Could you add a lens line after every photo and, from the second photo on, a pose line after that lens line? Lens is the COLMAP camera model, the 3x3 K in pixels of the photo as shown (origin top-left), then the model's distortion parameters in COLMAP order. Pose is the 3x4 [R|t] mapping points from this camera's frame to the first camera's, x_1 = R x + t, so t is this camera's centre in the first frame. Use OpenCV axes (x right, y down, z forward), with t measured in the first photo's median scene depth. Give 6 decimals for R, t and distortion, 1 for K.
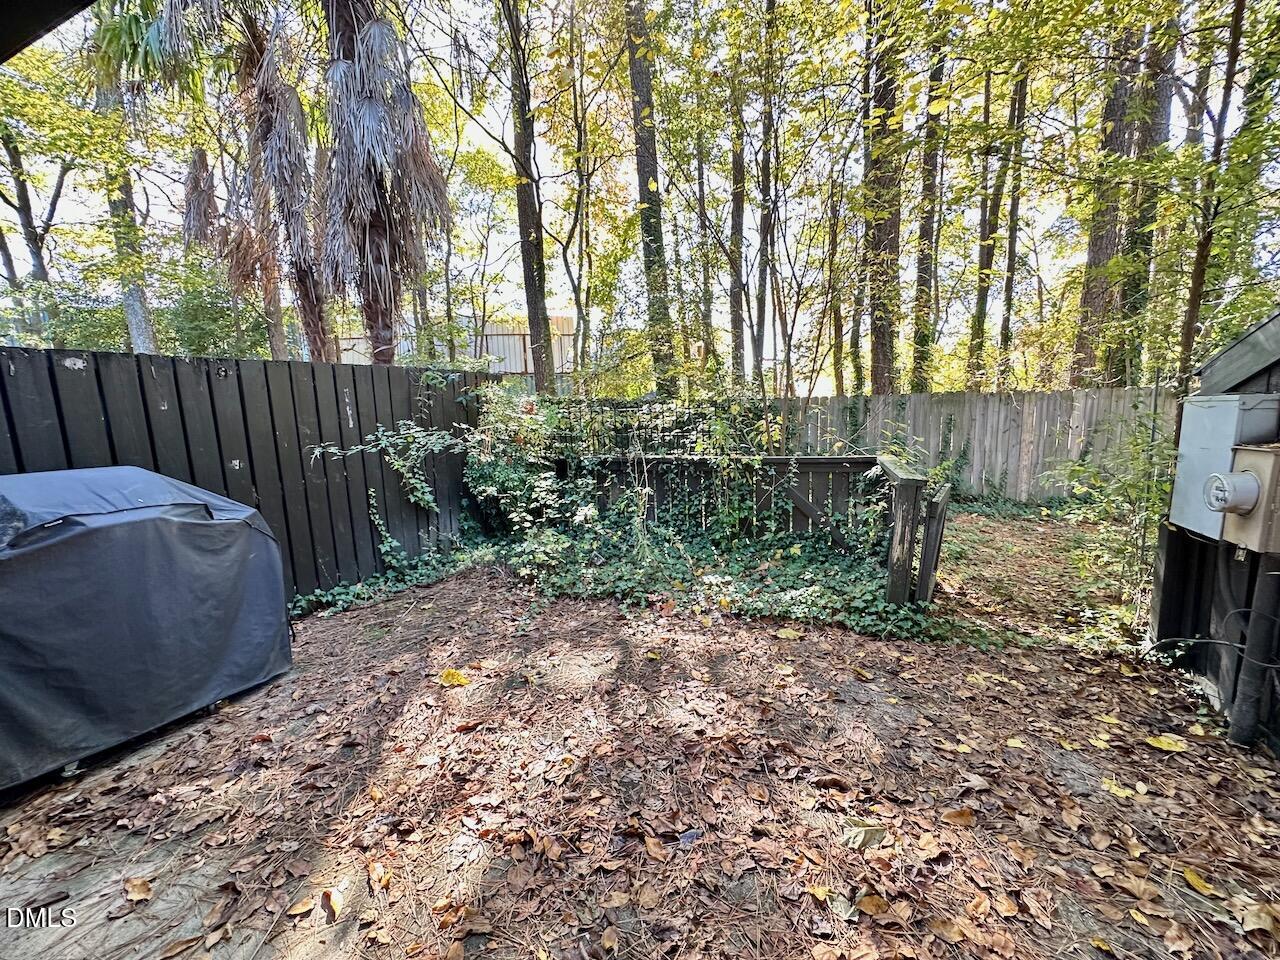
lens RADIAL K [[512.7, 0, 642.8], [0, 512.7, 481.9], [0, 0, 1]] dist [-0.002700, 0.000834]
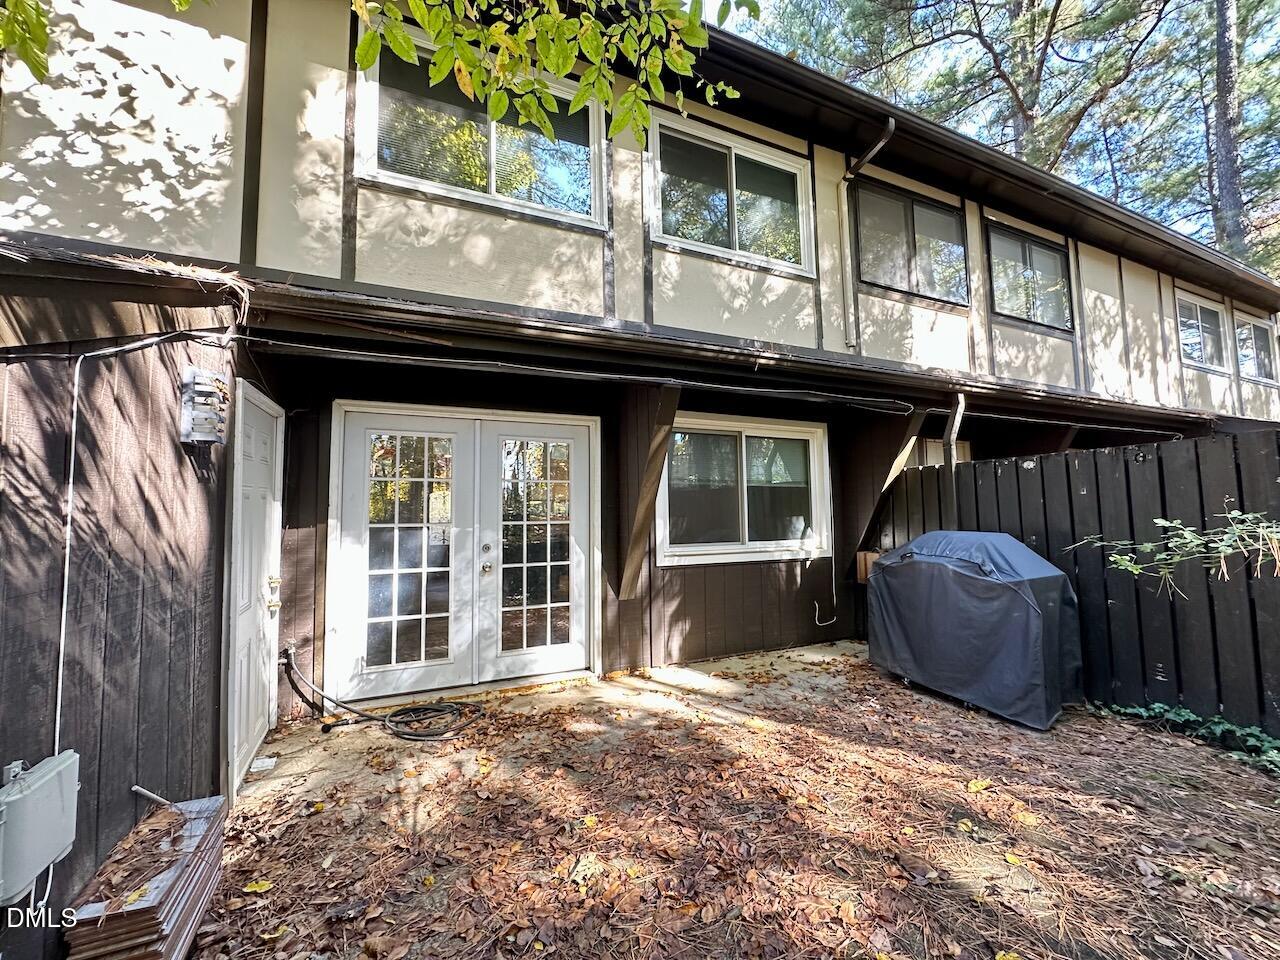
lens RADIAL K [[512.7, 0, 636.8], [0, 512.7, 479.0], [0, 0, 1]] dist [-0.002700, 0.000834]
pose [[-0.693382, -0.010125, -0.720499, 0.833171], [-0.073485, 0.995682, 0.056727, -0.200083], [0.716813, 0.092280, -0.691132, 1.264843]]
